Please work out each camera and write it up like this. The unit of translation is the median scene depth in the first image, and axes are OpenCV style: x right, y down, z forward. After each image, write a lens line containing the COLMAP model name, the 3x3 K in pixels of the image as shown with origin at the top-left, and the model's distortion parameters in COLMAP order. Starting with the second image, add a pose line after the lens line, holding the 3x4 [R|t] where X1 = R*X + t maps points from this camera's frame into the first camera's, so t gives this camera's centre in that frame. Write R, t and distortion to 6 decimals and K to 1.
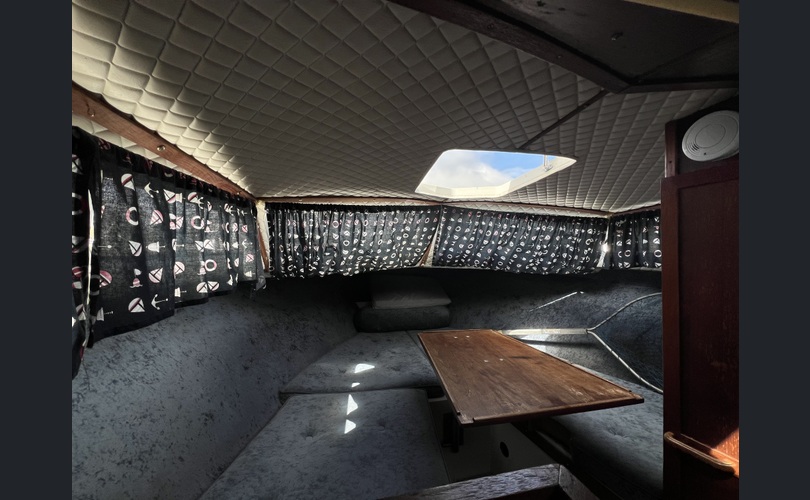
lens RADIAL K [[264.7, 0, 403.4], [0, 264.7, 251.7], [0, 0, 1]] dist [-0.000196, -0.000800]
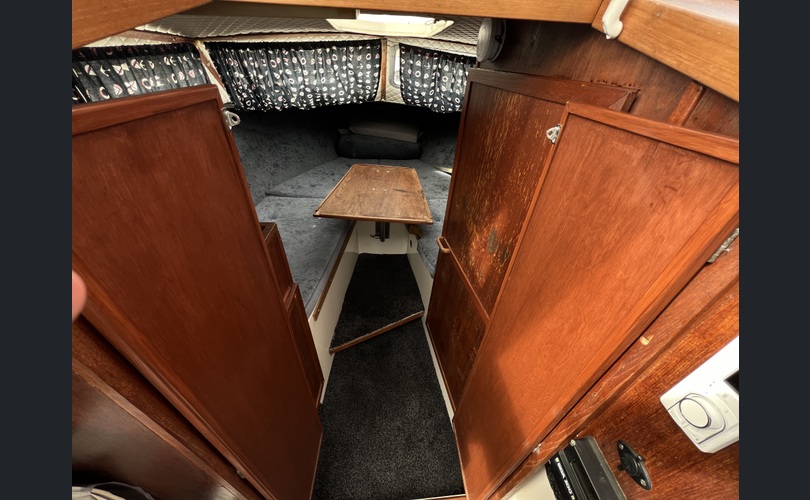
lens RADIAL K [[264.7, 0, 404.9], [0, 264.7, 251.8], [0, 0, 1]] dist [-0.000196, -0.000800]
pose [[0.988377, 0.128892, -0.080615, 0.468697], [-0.053113, 0.789617, 0.611296, -0.178352], [0.142446, -0.599909, 0.787285, -0.282349]]
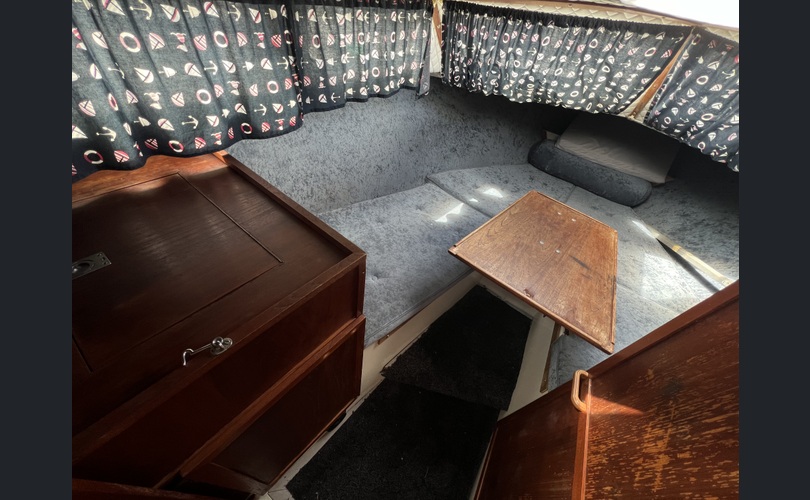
lens RADIAL K [[264.7, 0, 404.2], [0, 264.7, 251.9], [0, 0, 1]] dist [-0.000196, -0.000800]
pose [[0.622619, 0.618286, -0.479654, 0.375593], [-0.135939, 0.689096, 0.711805, -0.182150], [0.770627, -0.377980, 0.513094, 0.010357]]
